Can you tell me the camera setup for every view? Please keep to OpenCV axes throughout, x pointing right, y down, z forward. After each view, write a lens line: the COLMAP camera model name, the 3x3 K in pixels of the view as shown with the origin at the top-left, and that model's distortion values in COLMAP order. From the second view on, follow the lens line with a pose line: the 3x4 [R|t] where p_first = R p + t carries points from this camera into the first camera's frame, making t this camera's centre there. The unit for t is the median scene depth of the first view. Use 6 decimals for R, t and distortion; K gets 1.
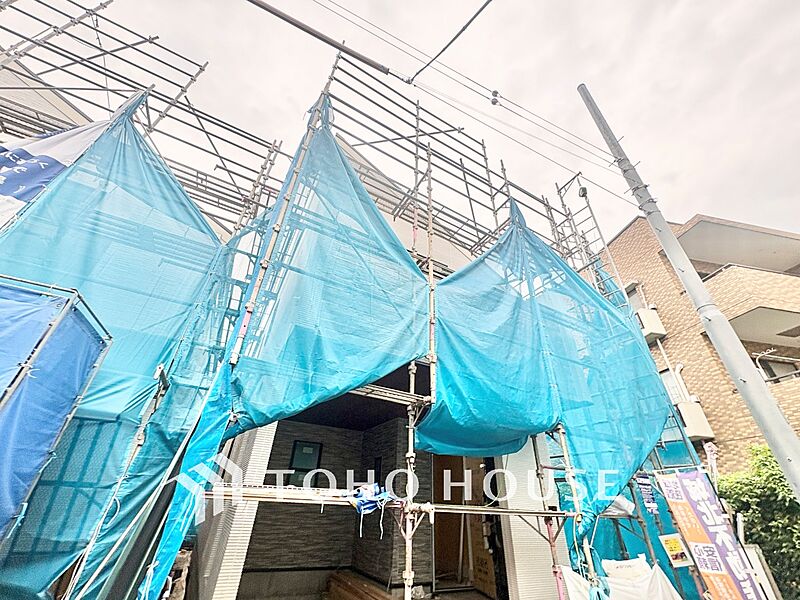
lens RADIAL K [[318.5, 0, 400.5], [0, 318.5, 299.9], [0, 0, 1]] dist [-0.000530, 0.000228]
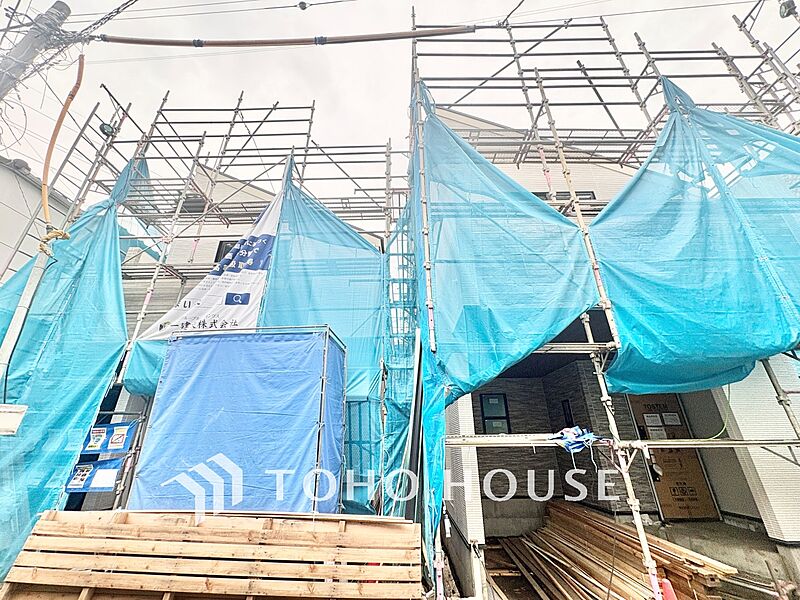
lens RADIAL K [[318.5, 0, 400.5], [0, 318.5, 299.9], [0, 0, 1]] dist [-0.000530, 0.000228]
pose [[0.871088, -0.244055, -0.426196, -0.027219], [0.303030, 0.949997, 0.075352, -0.088640], [0.386495, -0.194788, 0.901487, -0.117796]]
